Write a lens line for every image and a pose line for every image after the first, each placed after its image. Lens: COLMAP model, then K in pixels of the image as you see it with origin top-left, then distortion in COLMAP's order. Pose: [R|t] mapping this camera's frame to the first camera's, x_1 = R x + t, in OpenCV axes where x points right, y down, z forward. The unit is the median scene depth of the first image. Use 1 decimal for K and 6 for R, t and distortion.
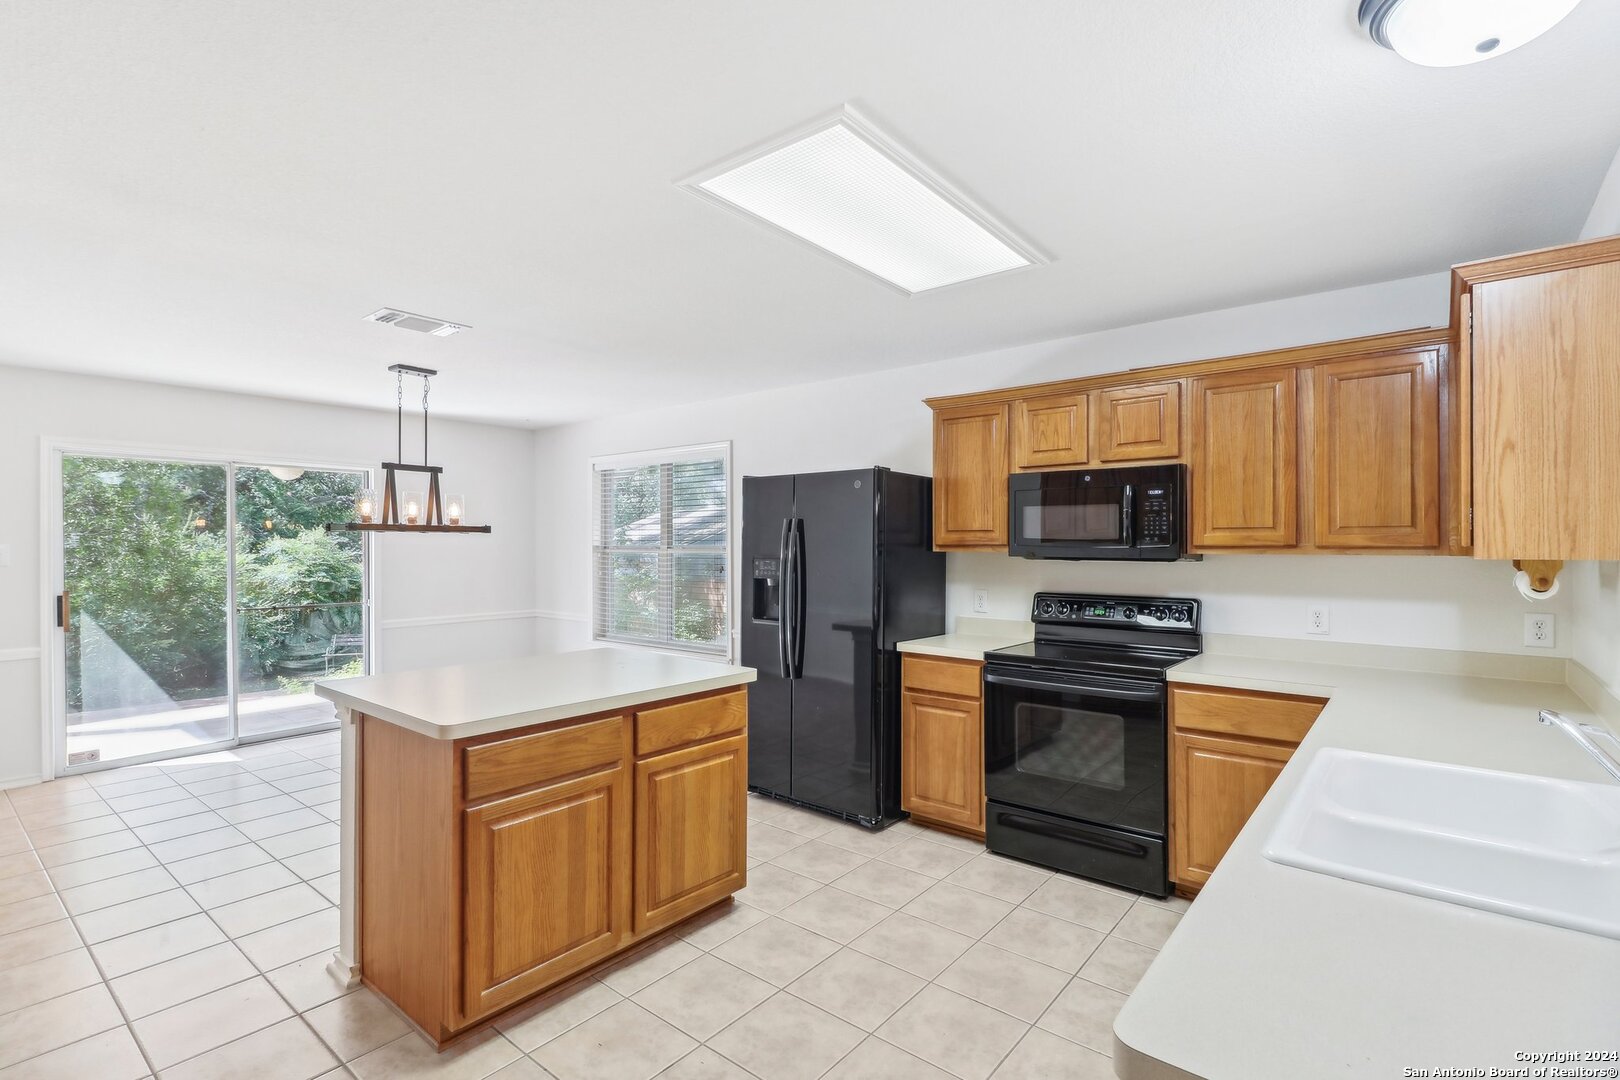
lens RADIAL K [[760.8, 0, 810.0], [0, 760.8, 540.0], [0, 0, 1]] dist [-0.001305, -0.000650]
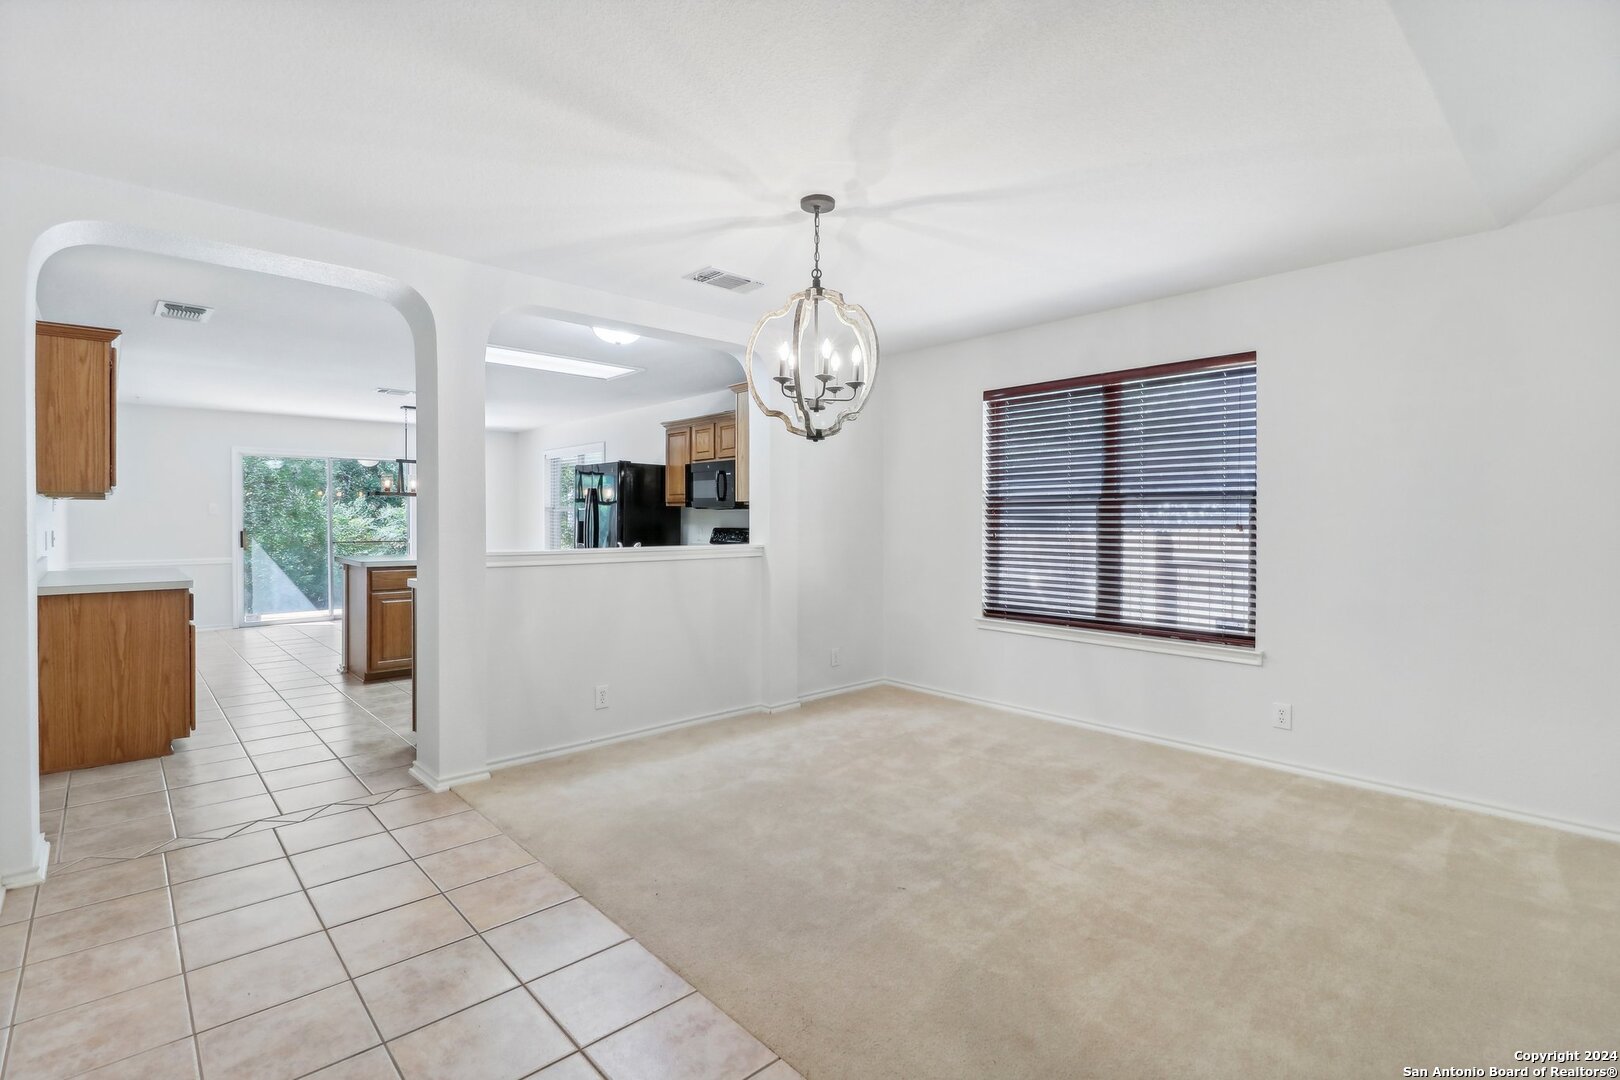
lens RADIAL K [[757.2, 0, 816.1], [0, 757.2, 524.3], [0, 0, 1]] dist [0.001957, 0.000241]
pose [[0.990805, 0.003617, -0.135251, 0.711117], [-0.001918, 0.999918, 0.012694, 0.032313], [0.135286, -0.012318, 0.990730, -0.701602]]
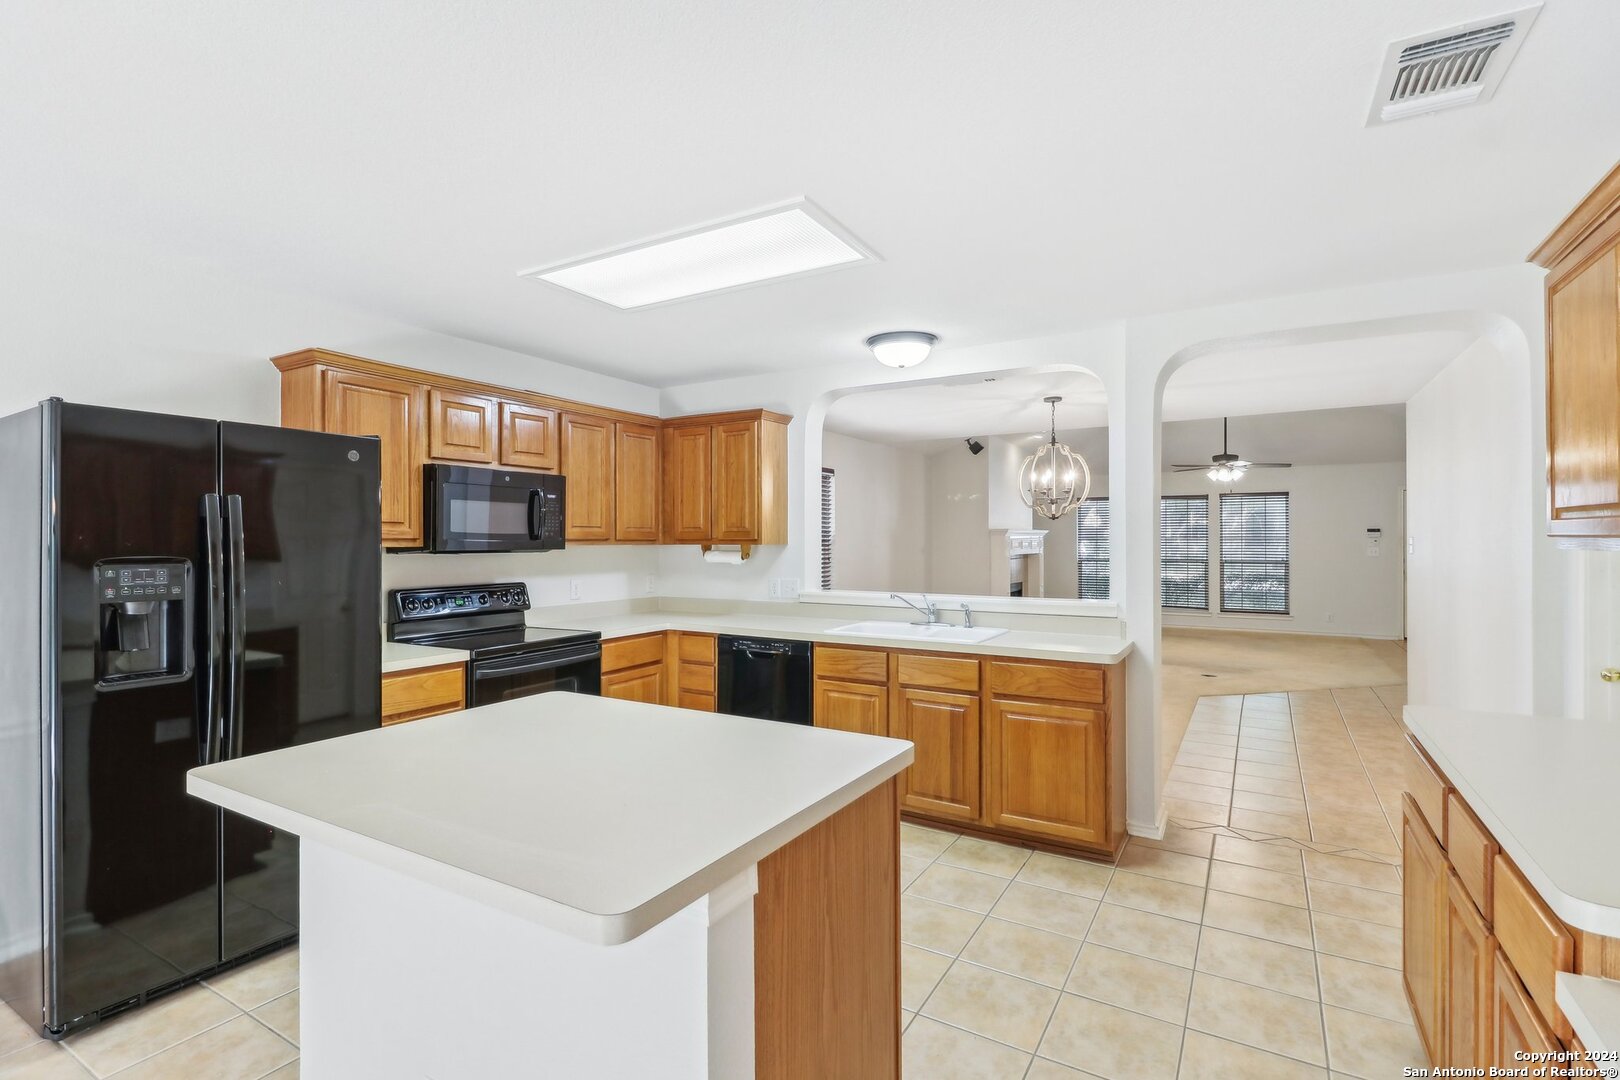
lens RADIAL K [[760.8, 0, 810.0], [0, 760.8, 540.0], [0, 0, 1]] dist [-0.001305, -0.000650]
pose [[-0.152603, -0.000784, 0.988287, -0.613641], [-0.004413, 0.999990, 0.000112, 0.004591], [-0.988278, -0.004344, -0.152605, 0.564476]]
